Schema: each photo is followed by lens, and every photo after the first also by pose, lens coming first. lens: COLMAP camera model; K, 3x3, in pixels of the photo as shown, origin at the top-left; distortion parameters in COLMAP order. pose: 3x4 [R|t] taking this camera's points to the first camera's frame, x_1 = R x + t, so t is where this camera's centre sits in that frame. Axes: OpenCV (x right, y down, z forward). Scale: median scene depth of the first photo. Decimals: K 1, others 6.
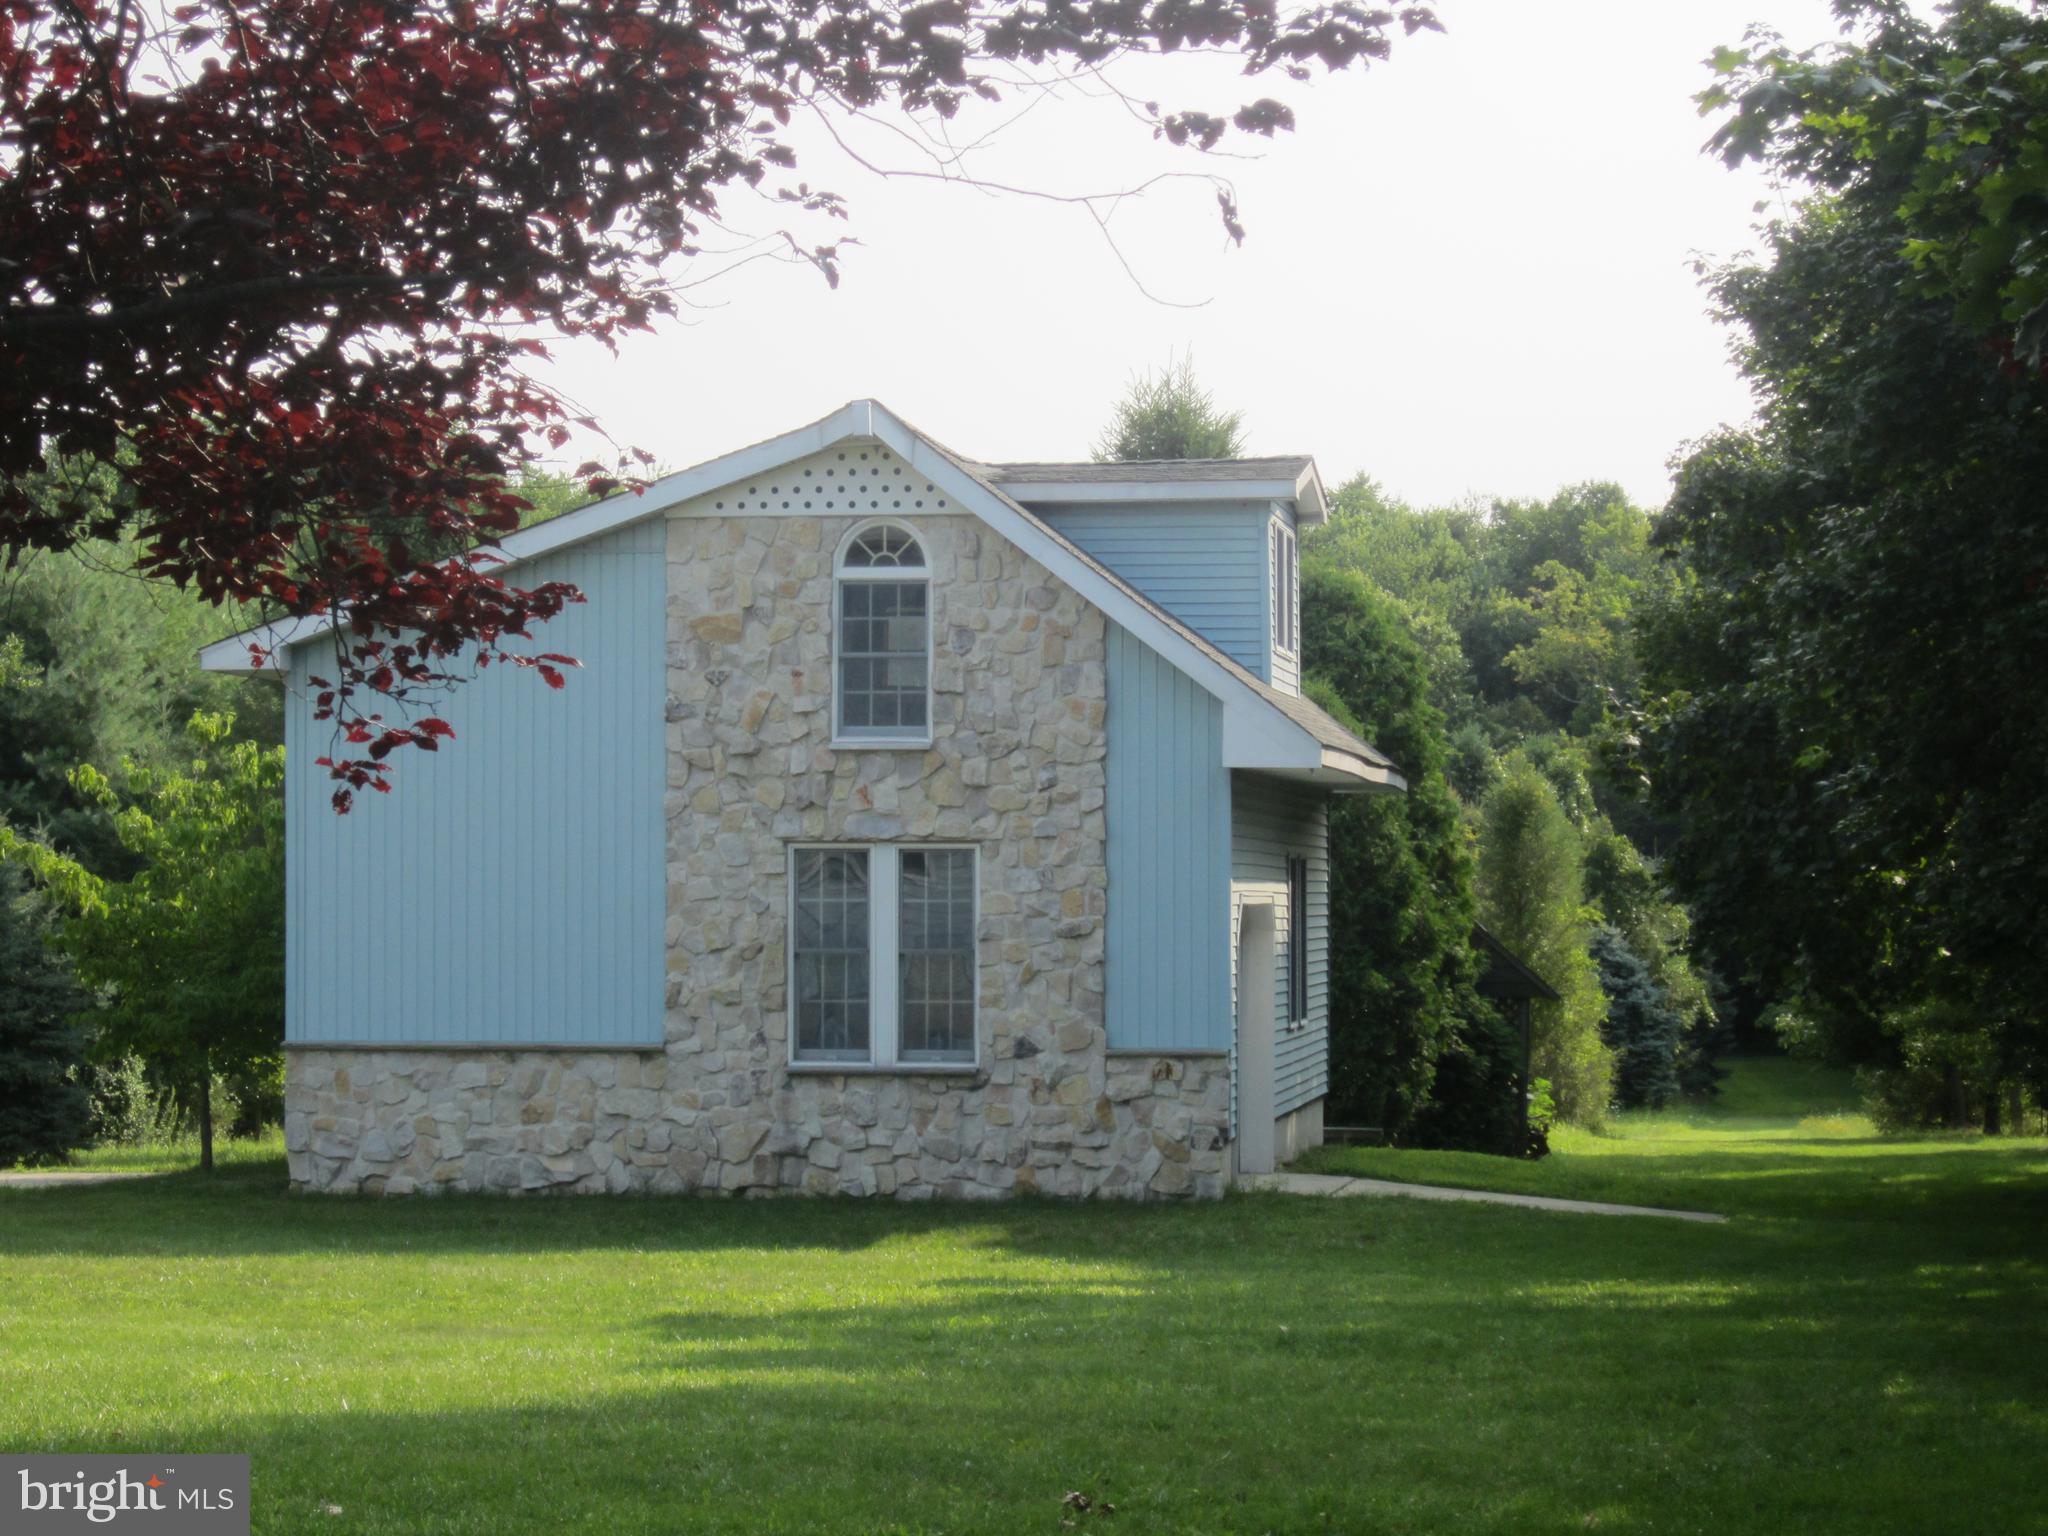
lens RADIAL K [[5027.7, 0, 1024.6], [0, 5027.7, 768.5], [0, 0, 1]] dist [-0.226970, 0.000000]
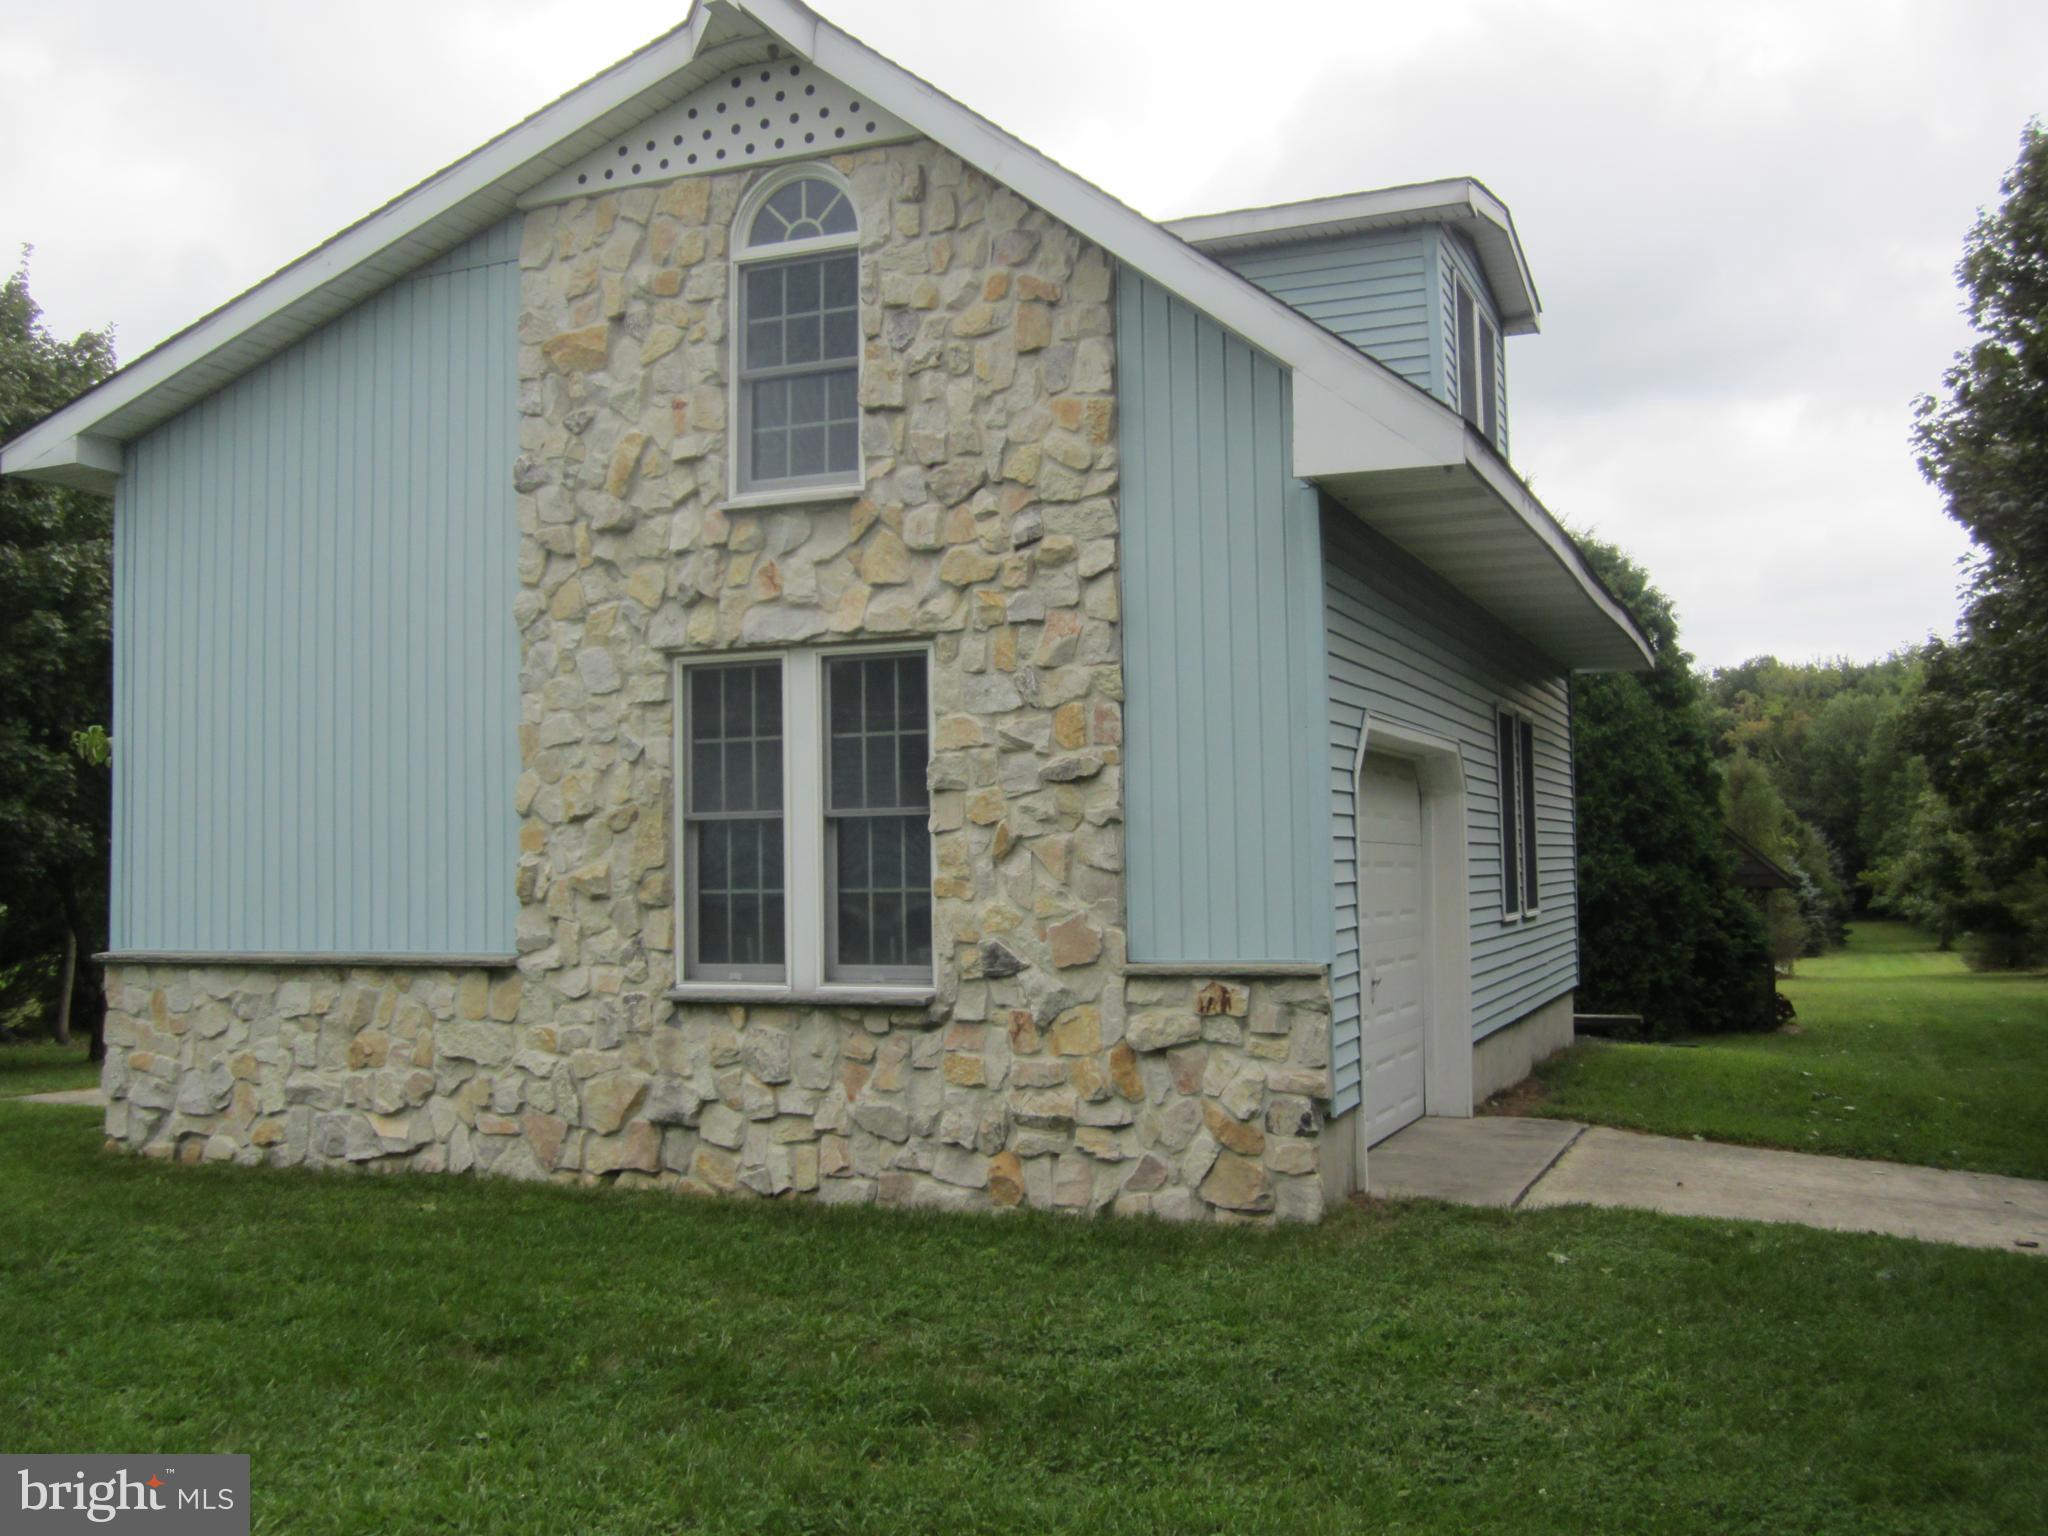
lens RADIAL K [[1991.2, 0, 1021.9], [0, 1991.2, 764.4], [0, 0, 1]] dist [-0.091157, 0.000000]
pose [[0.969677, -0.028693, -0.242701, 0.062242], [0.022847, 0.999378, -0.026870, 0.037460], [0.243321, 0.020510, 0.969729, 0.755380]]
